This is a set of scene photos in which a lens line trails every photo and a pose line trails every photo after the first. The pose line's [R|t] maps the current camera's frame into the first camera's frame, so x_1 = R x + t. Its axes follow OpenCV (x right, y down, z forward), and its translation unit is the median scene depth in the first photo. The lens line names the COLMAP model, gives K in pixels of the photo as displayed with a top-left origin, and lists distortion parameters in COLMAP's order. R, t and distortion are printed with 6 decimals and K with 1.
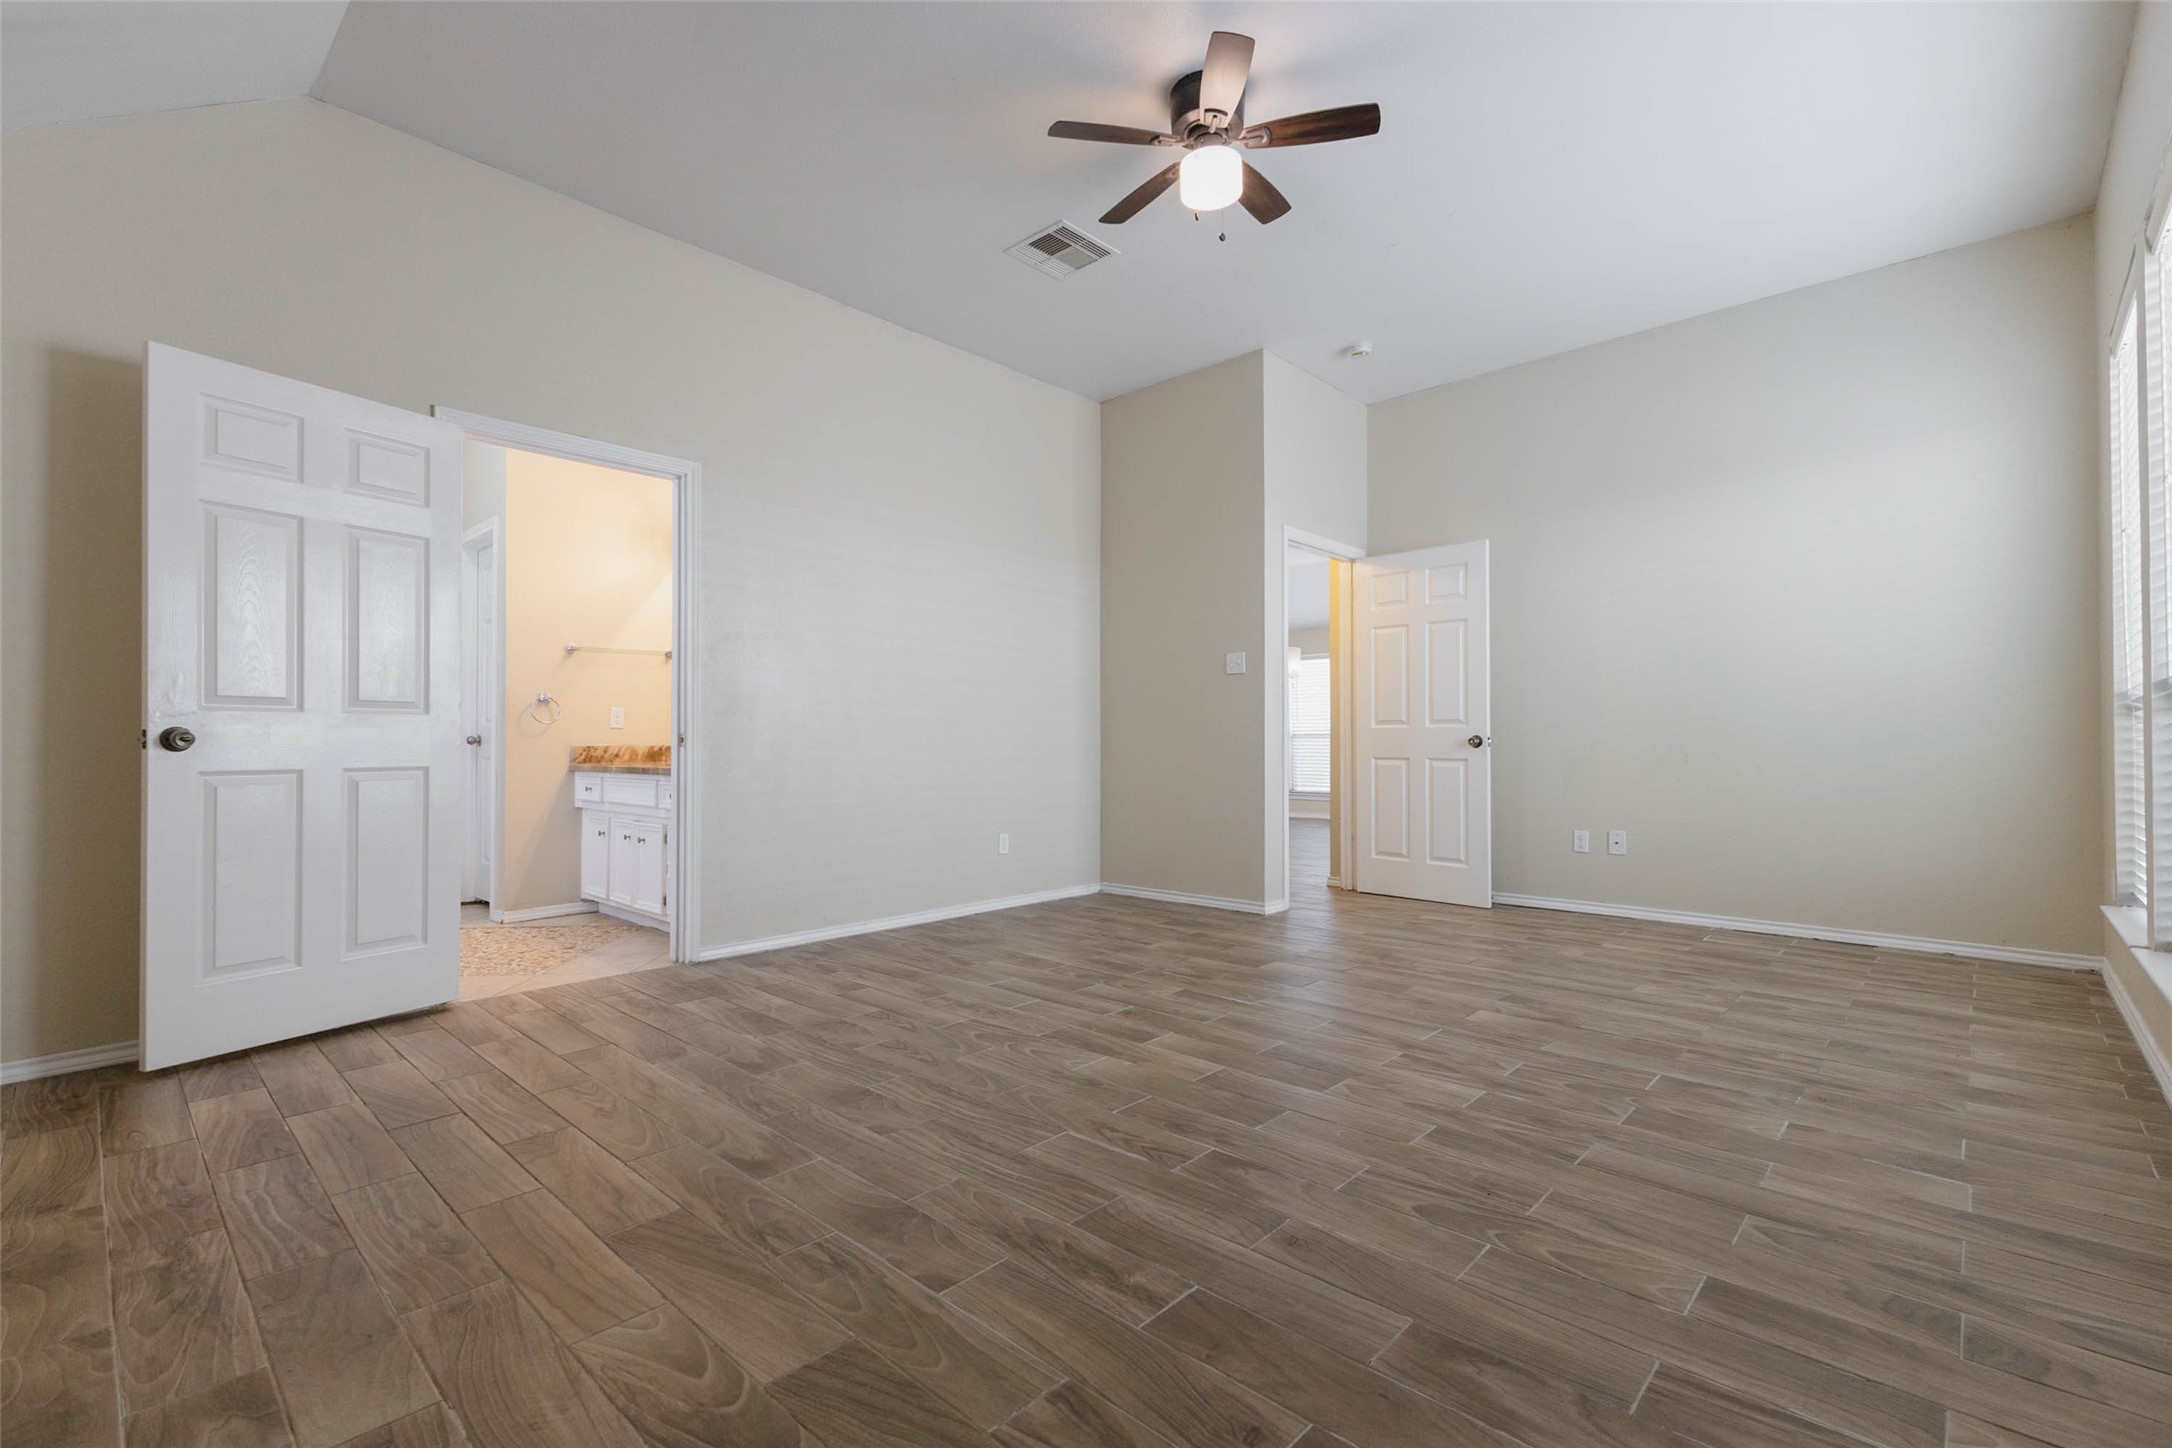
lens RADIAL K [[954.4, 0, 1094.4], [0, 954.4, 729.6], [0, 0, 1]] dist [0.012355, -0.003608]
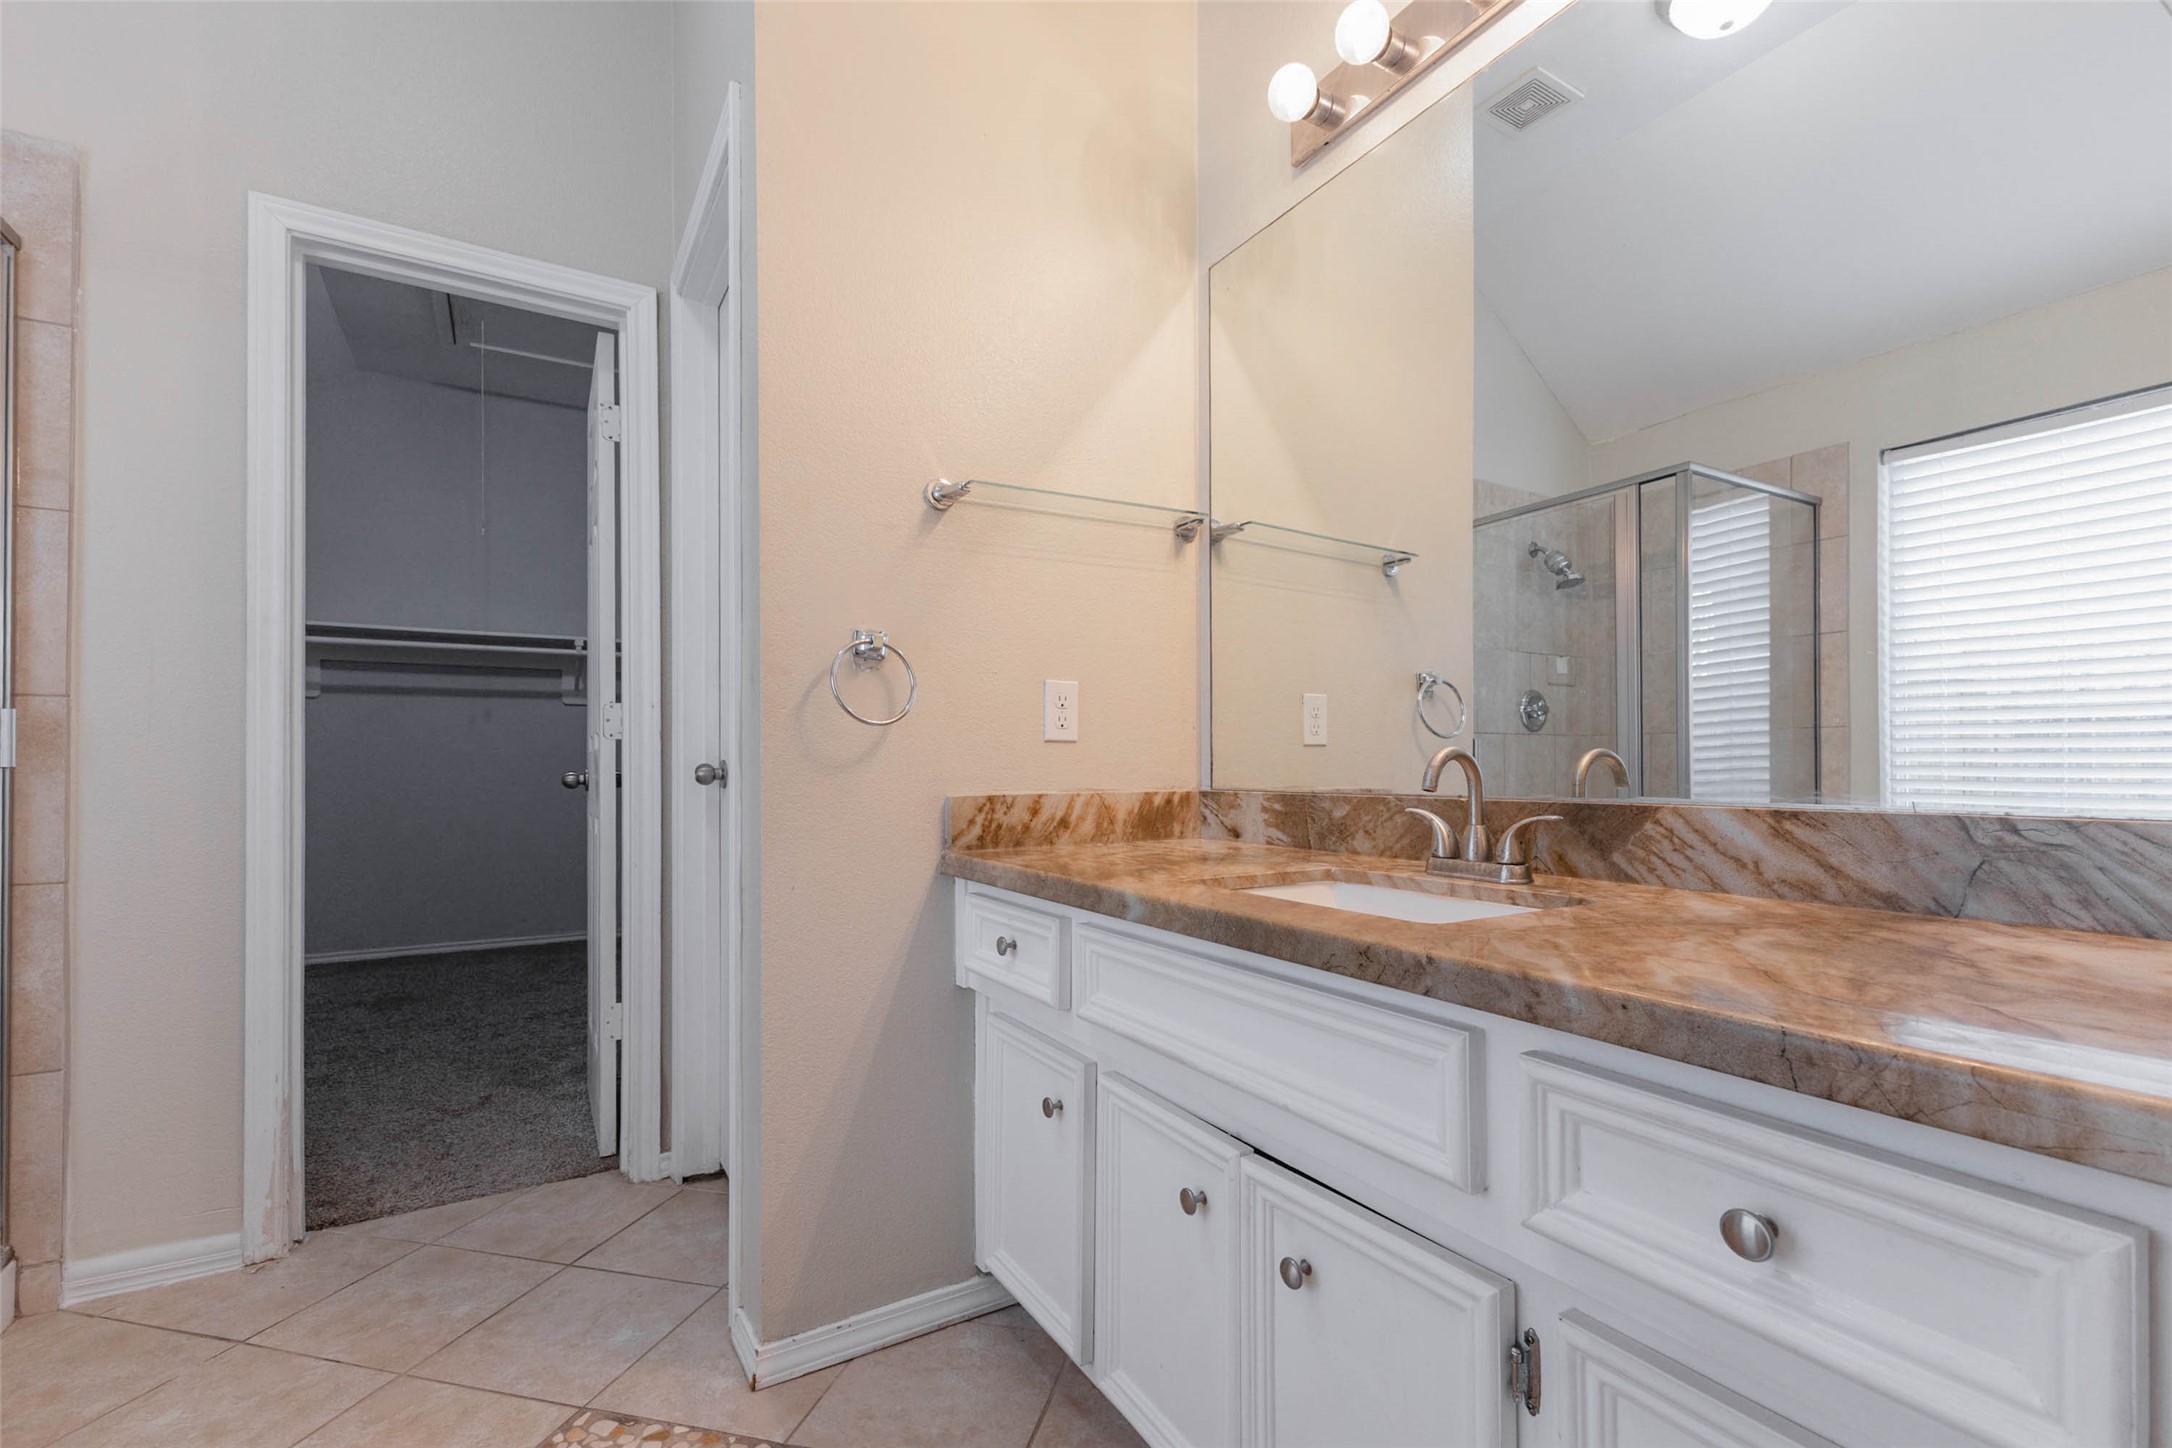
lens RADIAL K [[954.4, 0, 1076.9], [0, 954.4, 750.9], [0, 0, 1]] dist [0.012355, -0.003608]
pose [[0.954211, -0.011424, -0.298917, -0.753544], [0.011776, 0.999930, -0.000622, 0.004580], [0.298903, -0.002926, 0.954279, 1.306175]]
